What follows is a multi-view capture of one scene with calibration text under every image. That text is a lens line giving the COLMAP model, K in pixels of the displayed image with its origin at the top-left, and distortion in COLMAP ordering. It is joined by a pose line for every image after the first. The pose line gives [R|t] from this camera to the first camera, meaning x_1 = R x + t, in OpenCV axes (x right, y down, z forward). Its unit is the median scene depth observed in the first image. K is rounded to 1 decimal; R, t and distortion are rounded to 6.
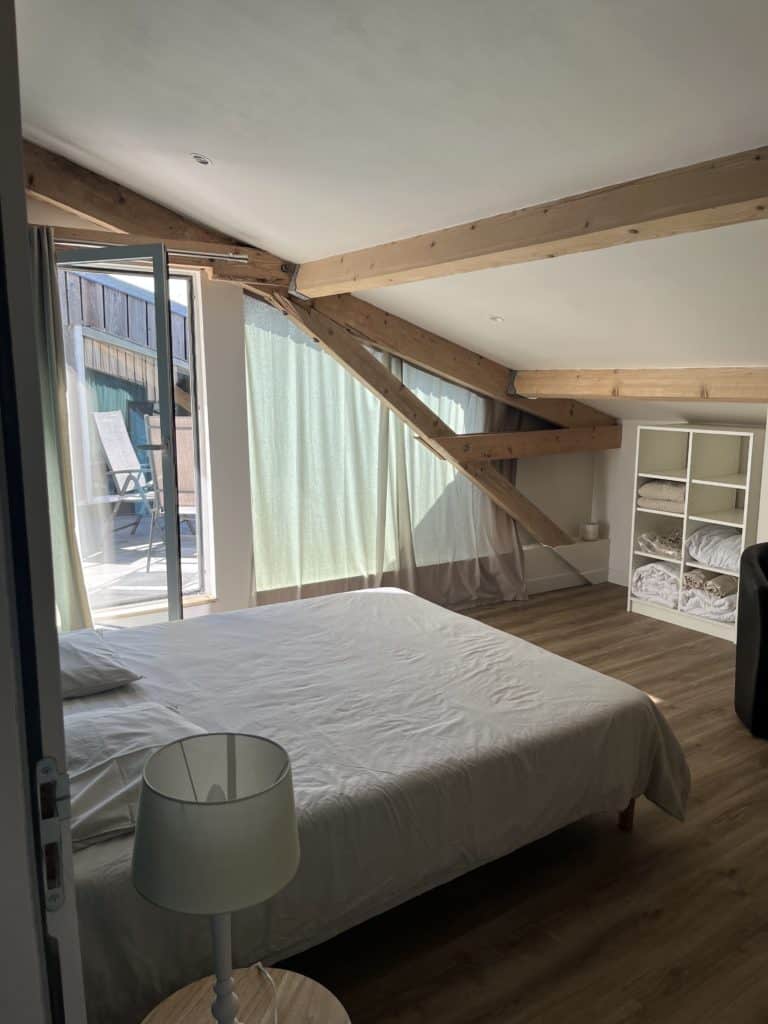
lens RADIAL K [[782.3, 0, 386.2], [0, 782.3, 510.4], [0, 0, 1]] dist [0.022401, -0.026406]
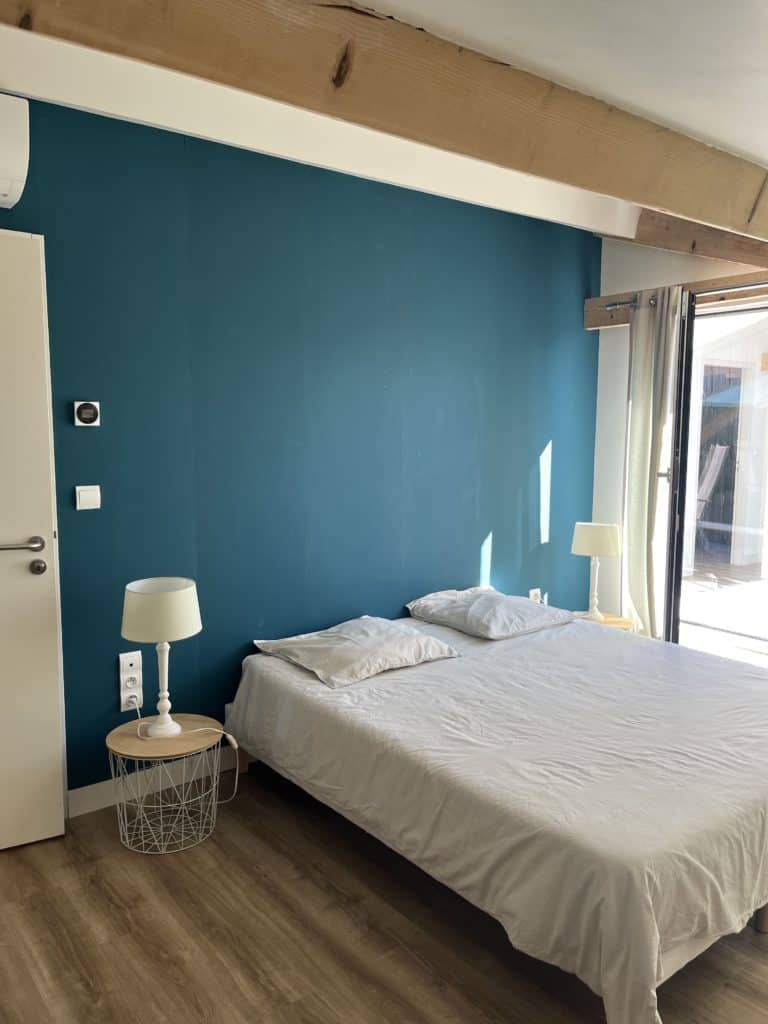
lens RADIAL K [[782.3, 0, 385.6], [0, 782.3, 513.0], [0, 0, 1]] dist [0.022401, -0.026406]
pose [[0.069277, 0.118499, -0.990535, 0.971626], [-0.170694, 0.979685, 0.105262, -0.099559], [0.982886, 0.161786, 0.088097, 0.695646]]
